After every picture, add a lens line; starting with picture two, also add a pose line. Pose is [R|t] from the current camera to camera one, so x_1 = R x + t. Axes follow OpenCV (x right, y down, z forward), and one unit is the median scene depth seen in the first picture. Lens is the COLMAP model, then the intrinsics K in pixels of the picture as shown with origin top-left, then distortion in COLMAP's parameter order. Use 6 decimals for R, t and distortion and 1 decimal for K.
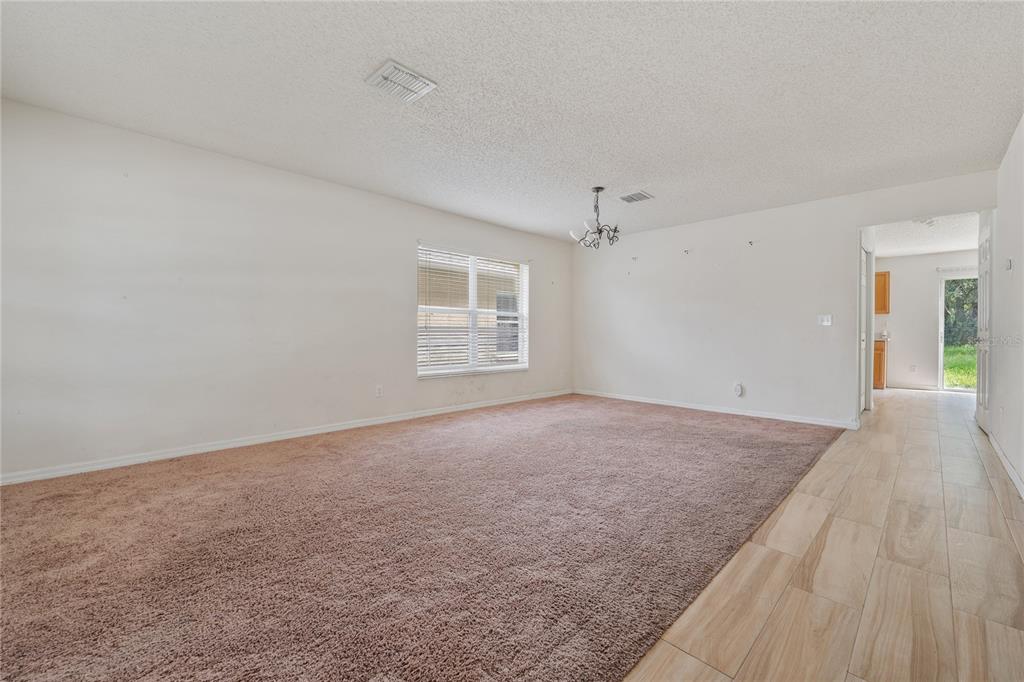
lens RADIAL K [[416.4, 0, 509.6], [0, 416.4, 338.2], [0, 0, 1]] dist [0.001251, -0.000841]
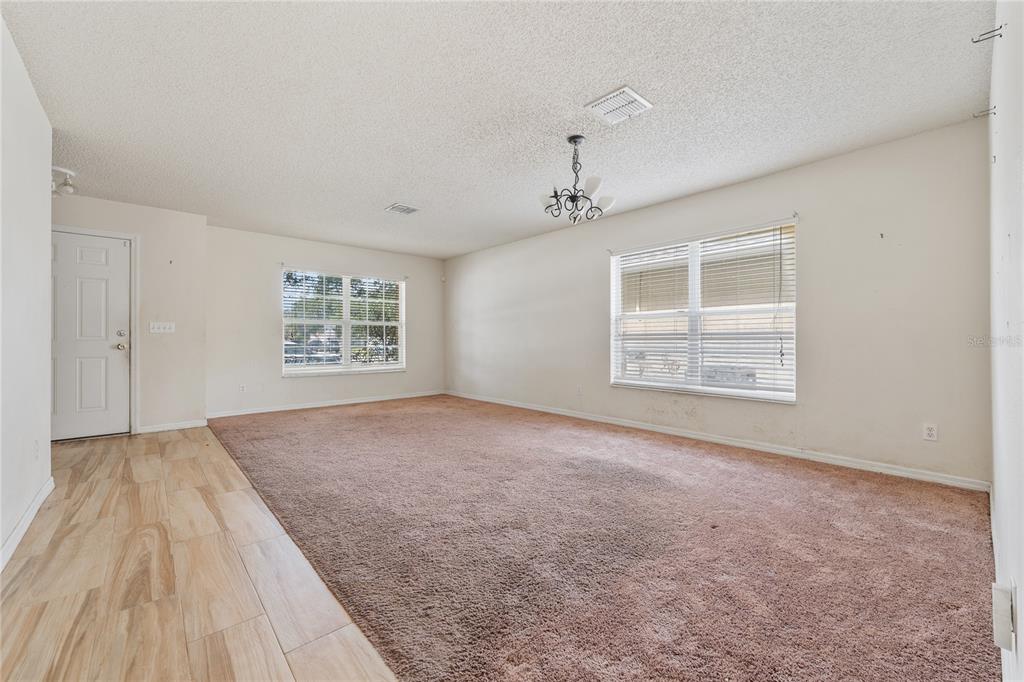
lens RADIAL K [[416.4, 0, 510.0], [0, 416.4, 339.8], [0, 0, 1]] dist [0.001251, -0.000841]
pose [[-0.059515, -0.006370, -0.998207, 1.697634], [-0.014548, 0.999879, -0.005513, -0.012147], [0.998121, 0.014194, -0.059600, 1.712150]]
